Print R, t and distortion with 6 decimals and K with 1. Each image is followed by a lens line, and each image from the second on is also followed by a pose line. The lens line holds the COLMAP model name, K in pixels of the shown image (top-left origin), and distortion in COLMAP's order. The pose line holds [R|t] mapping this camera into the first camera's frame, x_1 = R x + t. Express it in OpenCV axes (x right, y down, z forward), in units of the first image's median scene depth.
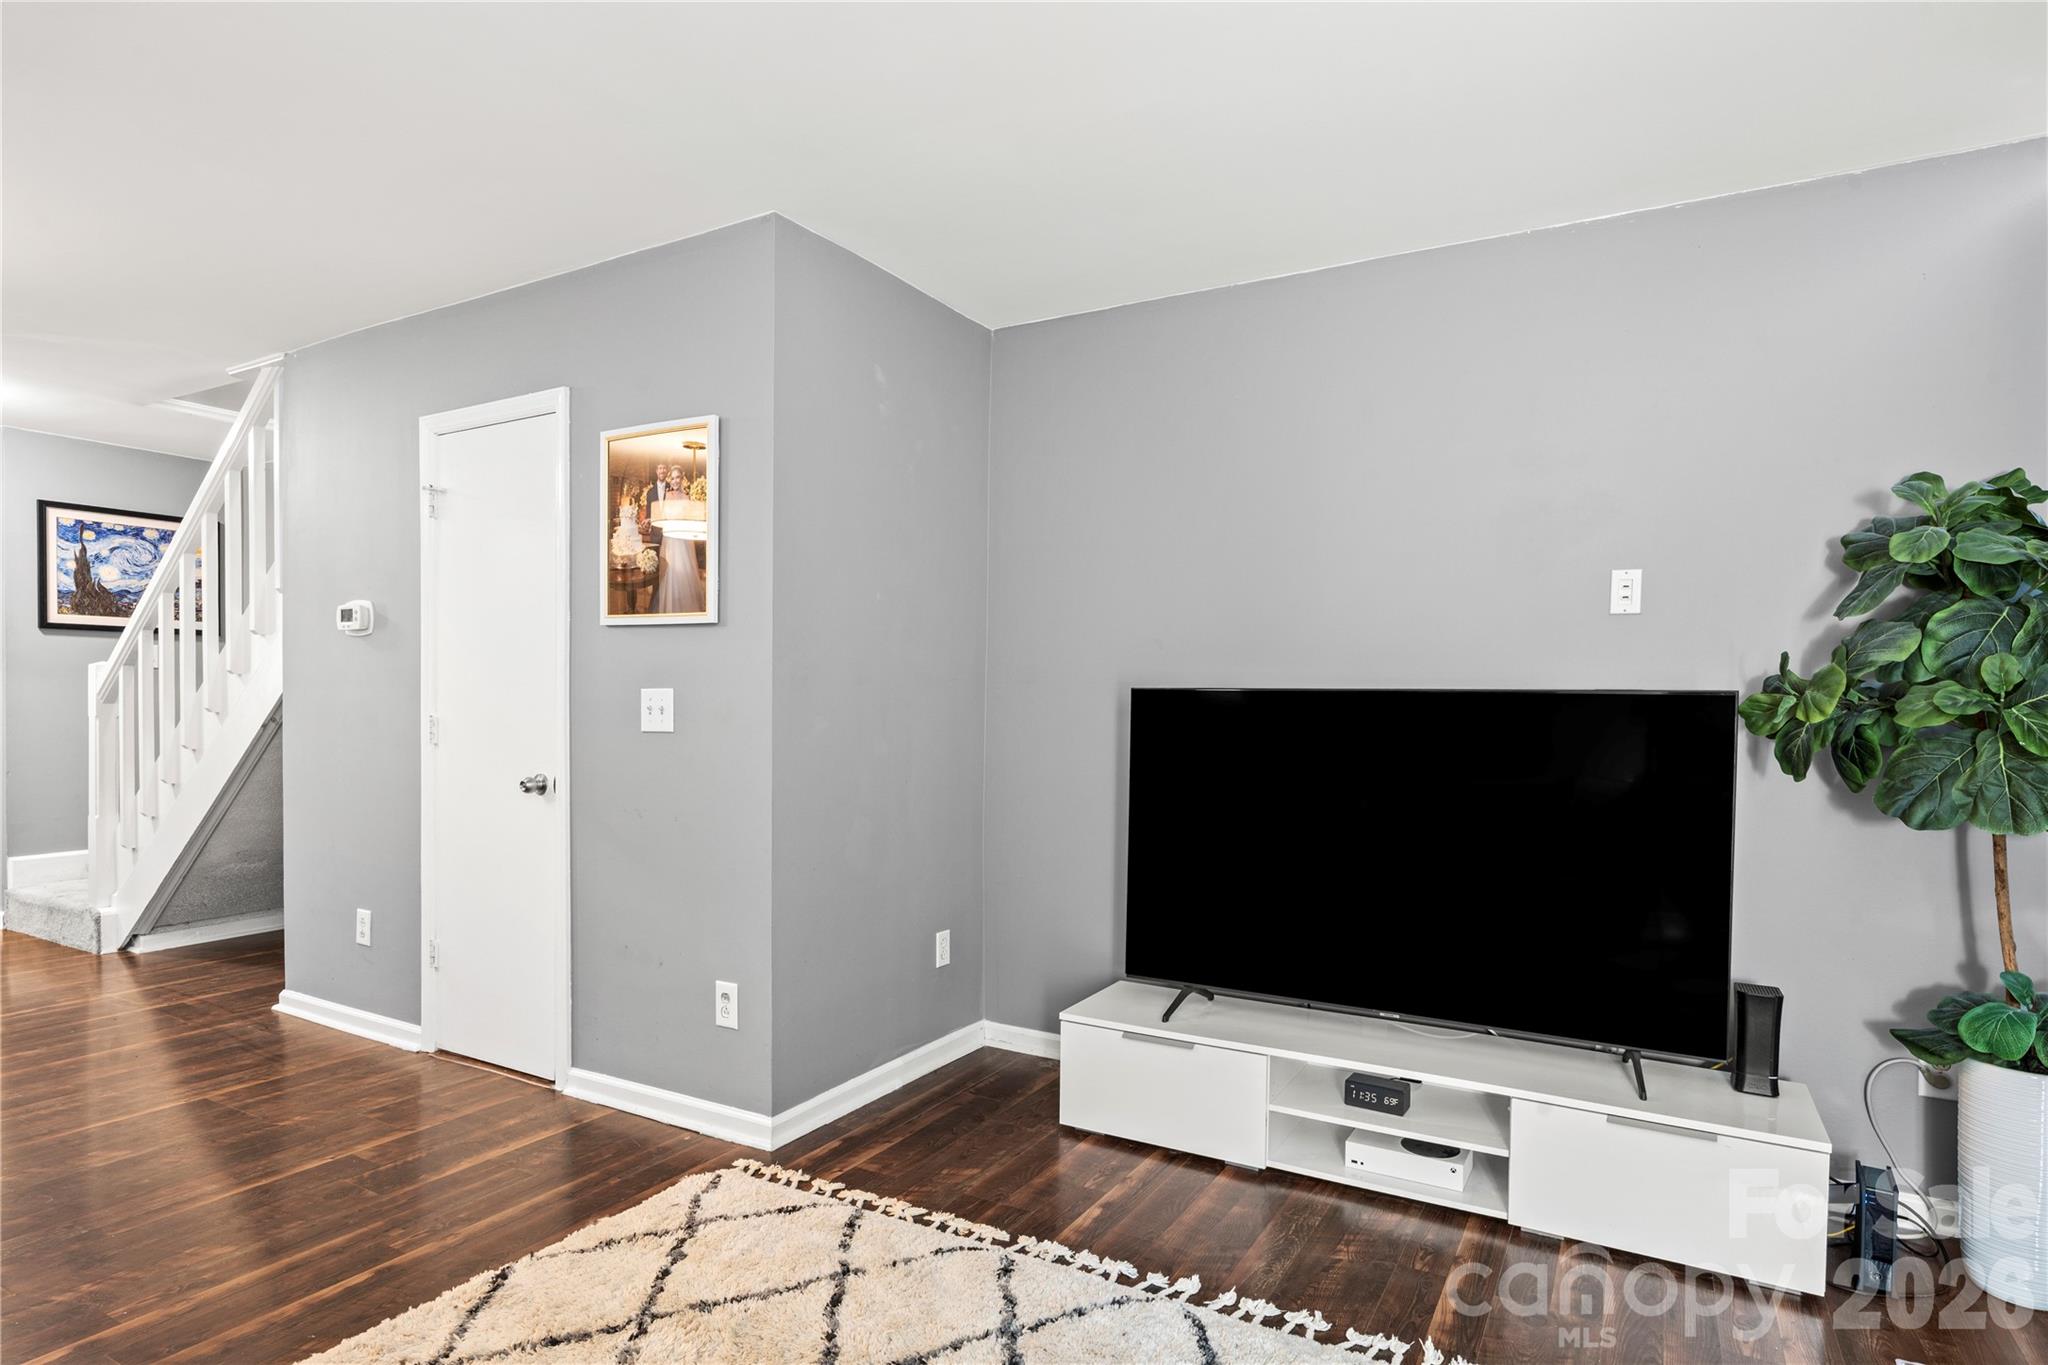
lens RADIAL K [[1078.4, 0, 1027.4], [0, 1078.4, 690.4], [0, 0, 1]] dist [-0.013845, 0.001031]
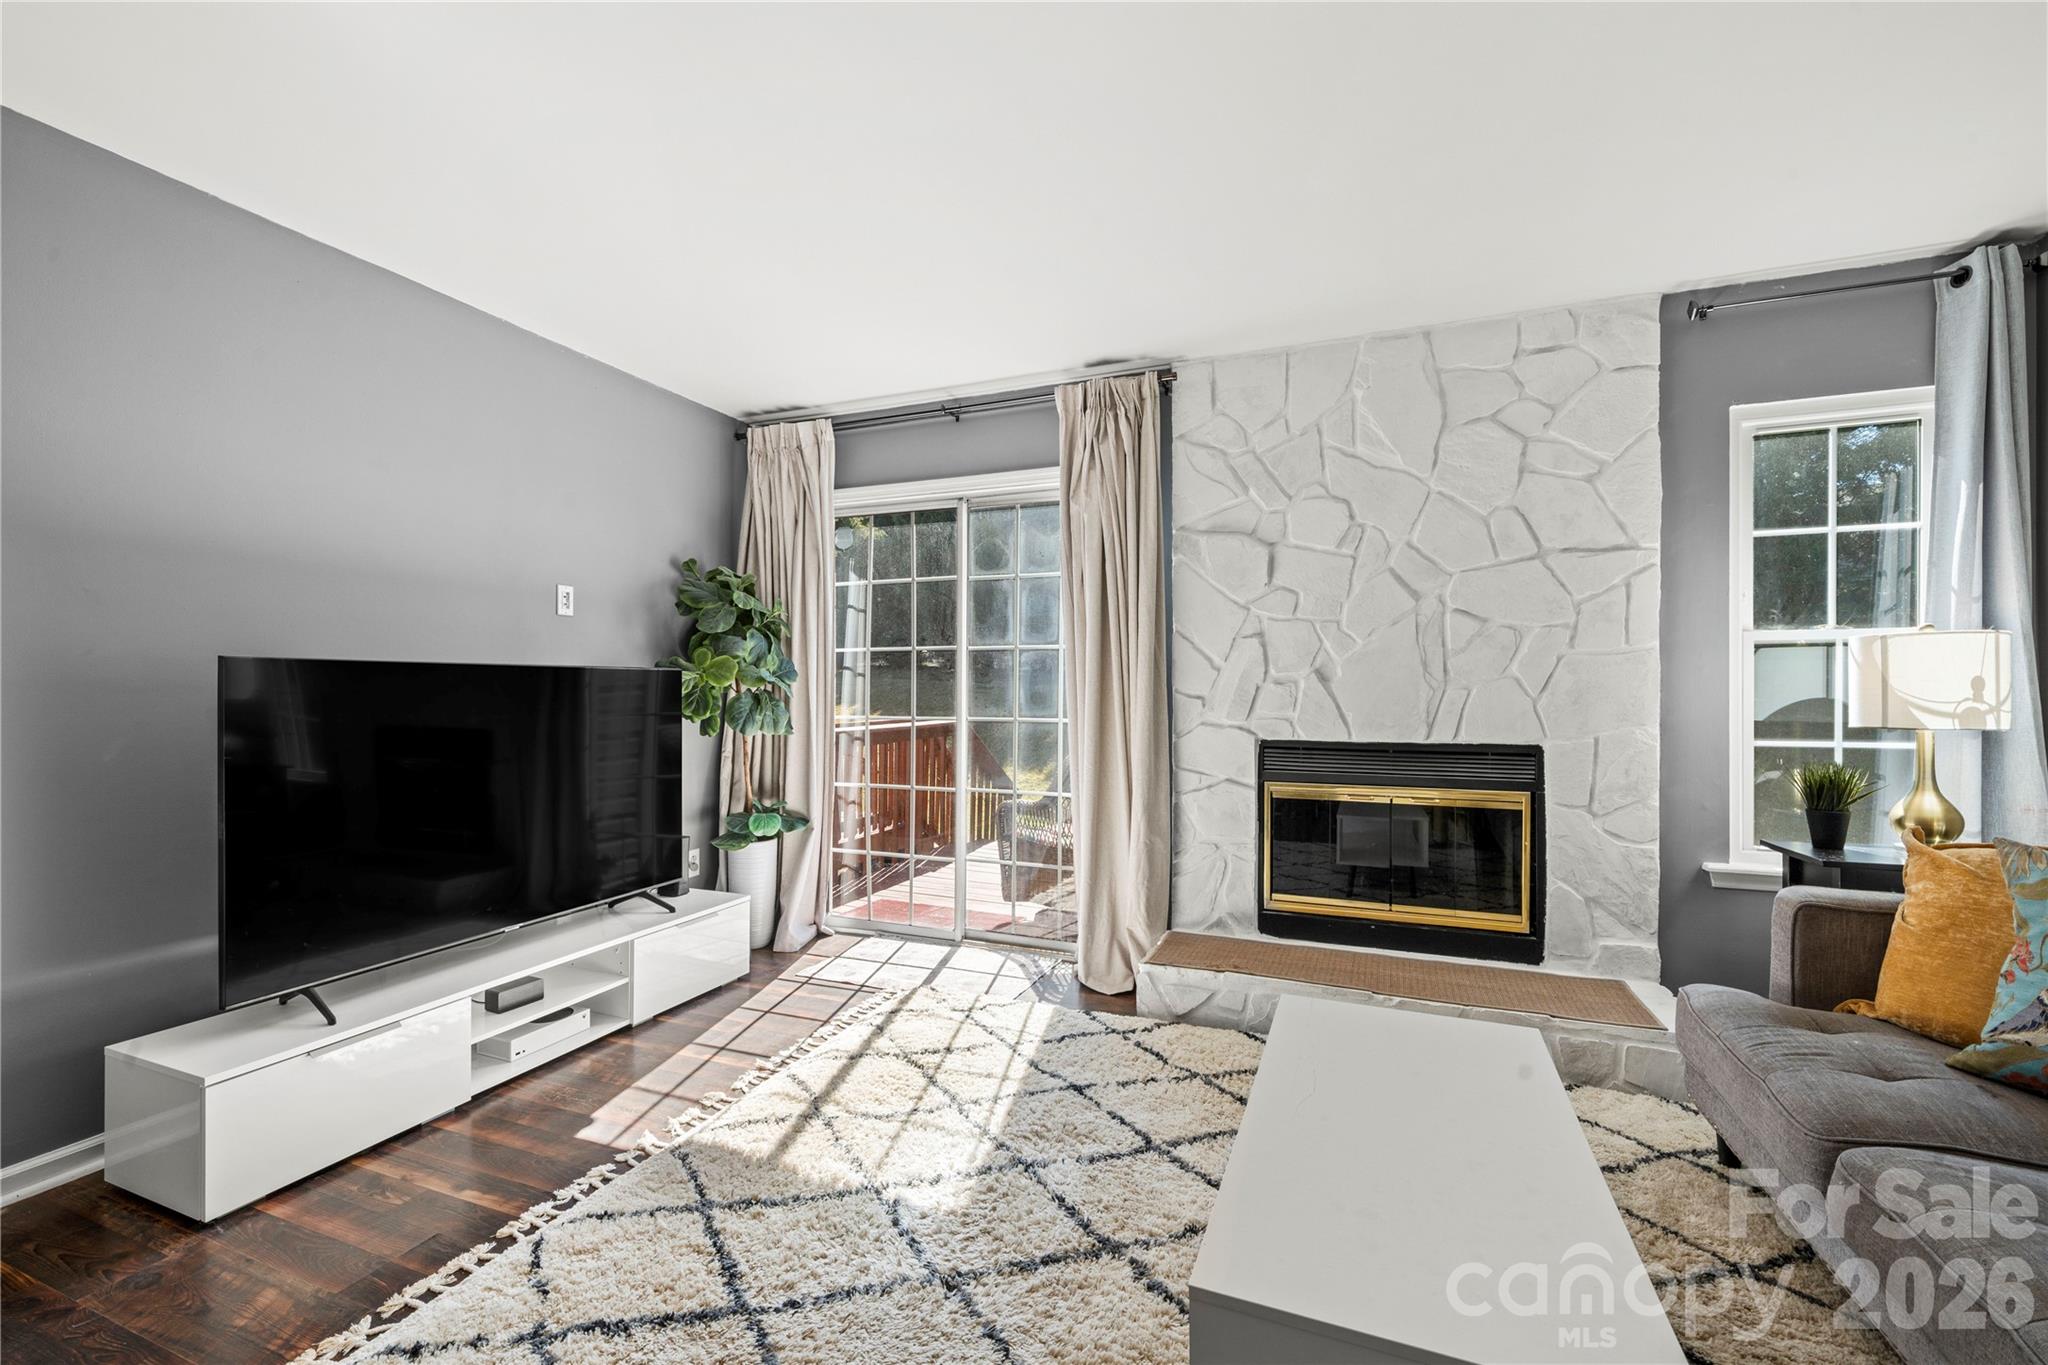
lens RADIAL K [[861.3, 0, 980.9], [0, 861.3, 692.1], [0, 0, 1]] dist [0.010493, -0.000809]
pose [[-0.095705, -0.014719, 0.995301, -0.517627], [-0.008738, 0.999865, 0.013947, 0.008697], [-0.995371, -0.007362, -0.095821, 0.417522]]
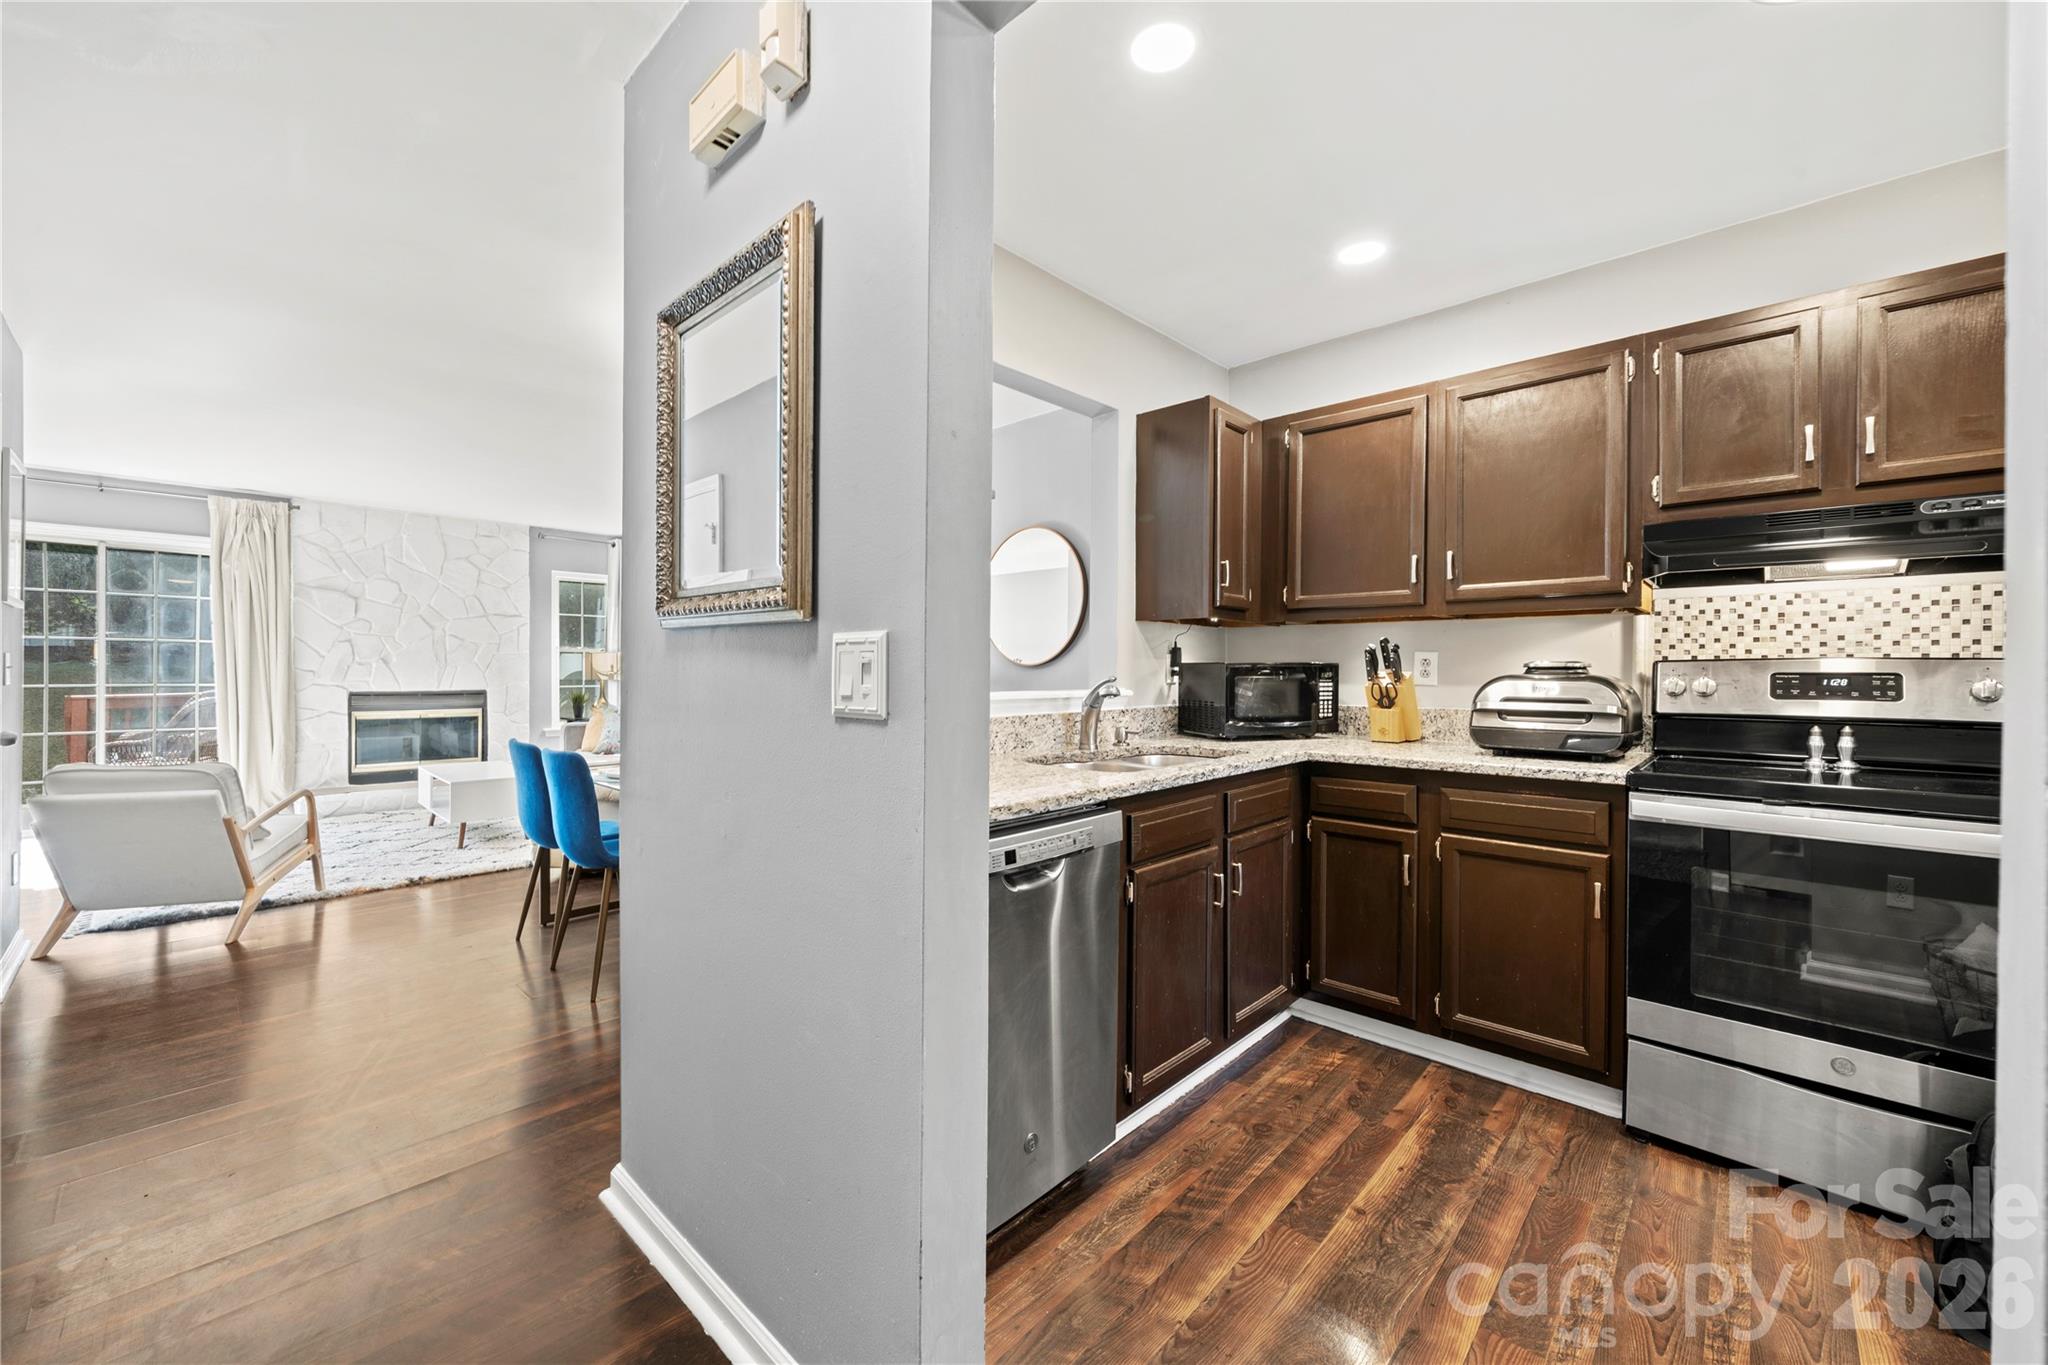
lens RADIAL K [[802.3, 0, 1063.6], [0, 802.3, 674.2], [0, 0, 1]] dist [-0.001333, -0.001440]
pose [[-0.978102, -0.020891, 0.207075, -0.836753], [-0.020877, 0.999780, 0.002256, 0.004179], [-0.207077, -0.002116, -0.978322, 0.735542]]
